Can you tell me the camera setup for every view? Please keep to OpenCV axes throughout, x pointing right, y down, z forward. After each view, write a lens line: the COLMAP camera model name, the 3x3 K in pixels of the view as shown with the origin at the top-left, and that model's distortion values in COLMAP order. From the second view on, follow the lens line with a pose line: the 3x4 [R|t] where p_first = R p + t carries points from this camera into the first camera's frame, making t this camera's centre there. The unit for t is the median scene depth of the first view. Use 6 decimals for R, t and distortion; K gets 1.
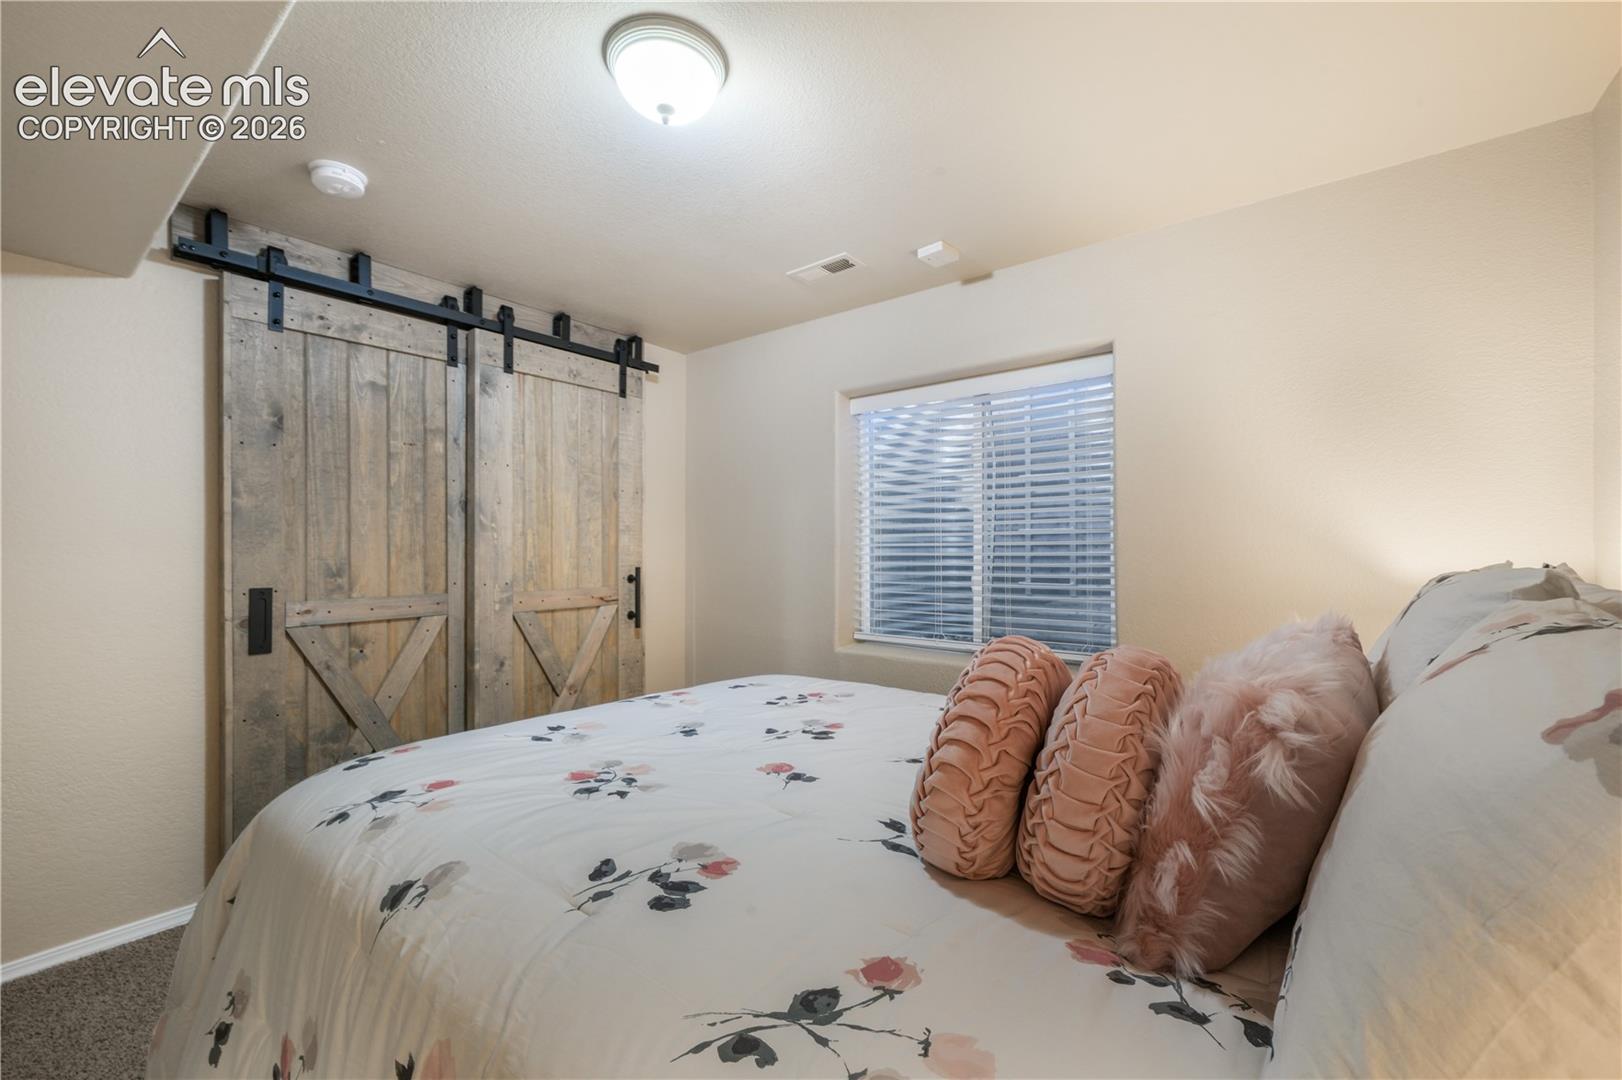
lens RADIAL K [[674.7, 0, 828.0], [0, 674.7, 536.3], [0, 0, 1]] dist [-0.000254, 0.002525]
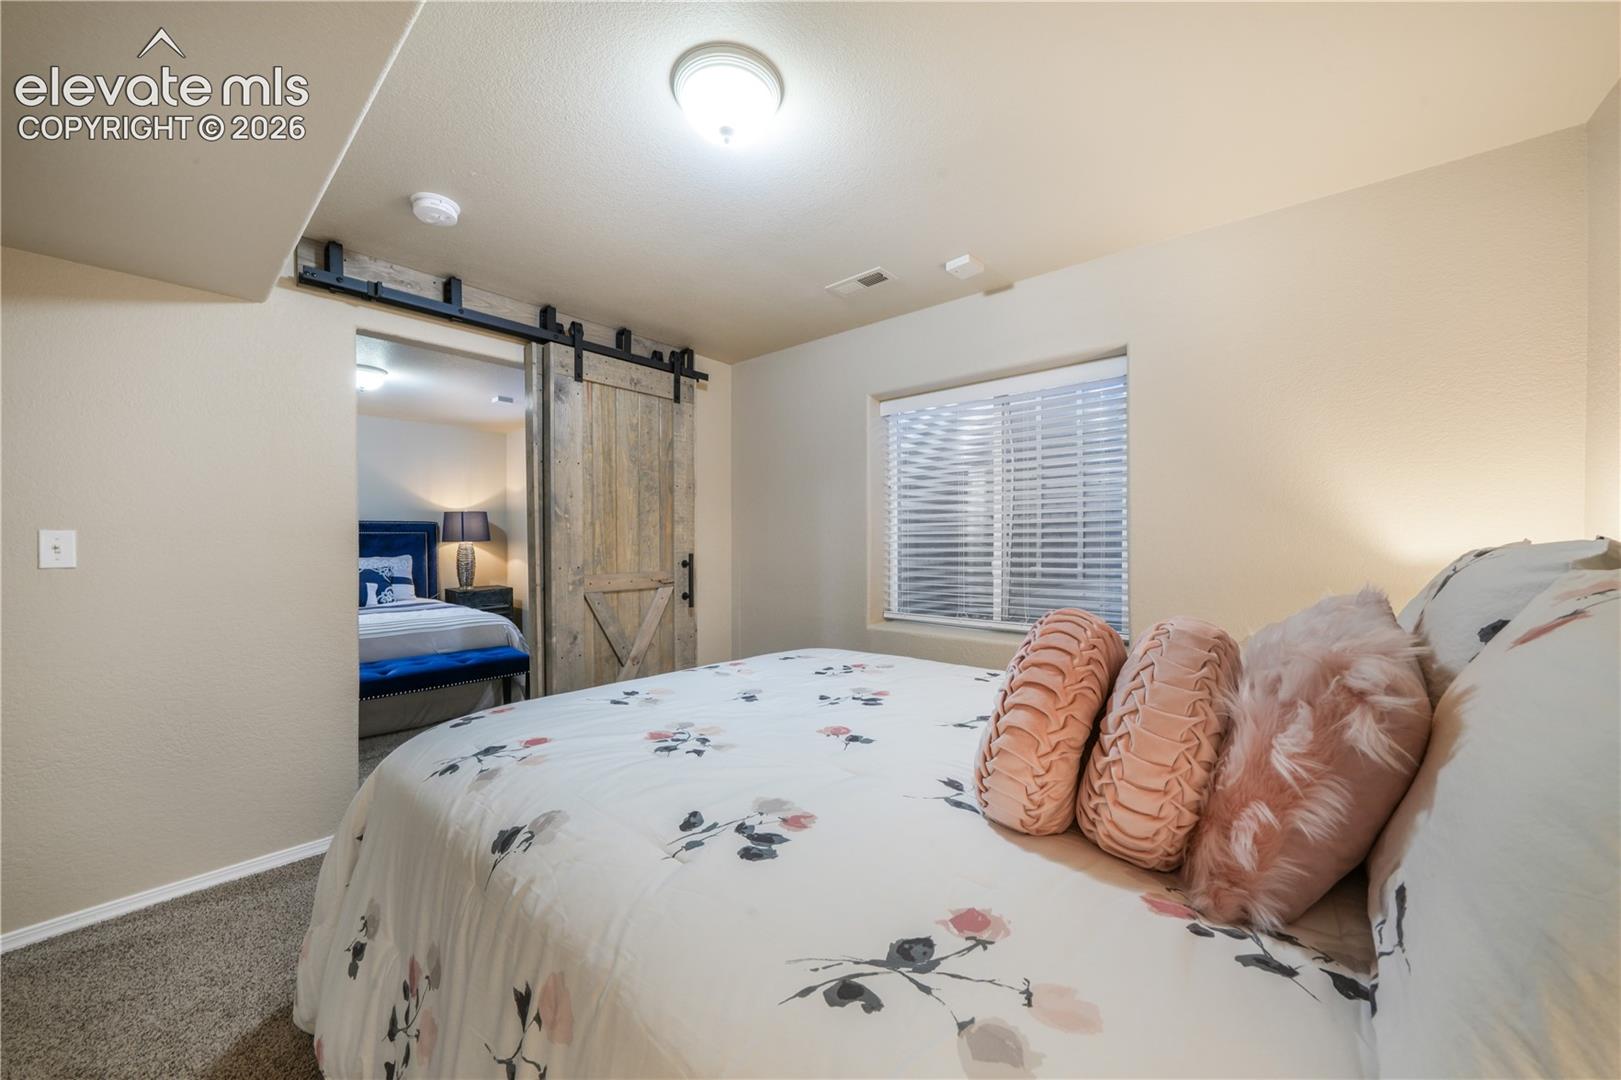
lens RADIAL K [[582.3, 0, 814.4], [0, 582.3, 545.6], [0, 0, 1]] dist [-0.018089, 0.001818]
pose [[0.999368, -0.001492, -0.035523, -0.080448], [0.002193, 0.999803, 0.019716, 0.026596], [0.035486, -0.019781, 0.999174, 0.067828]]
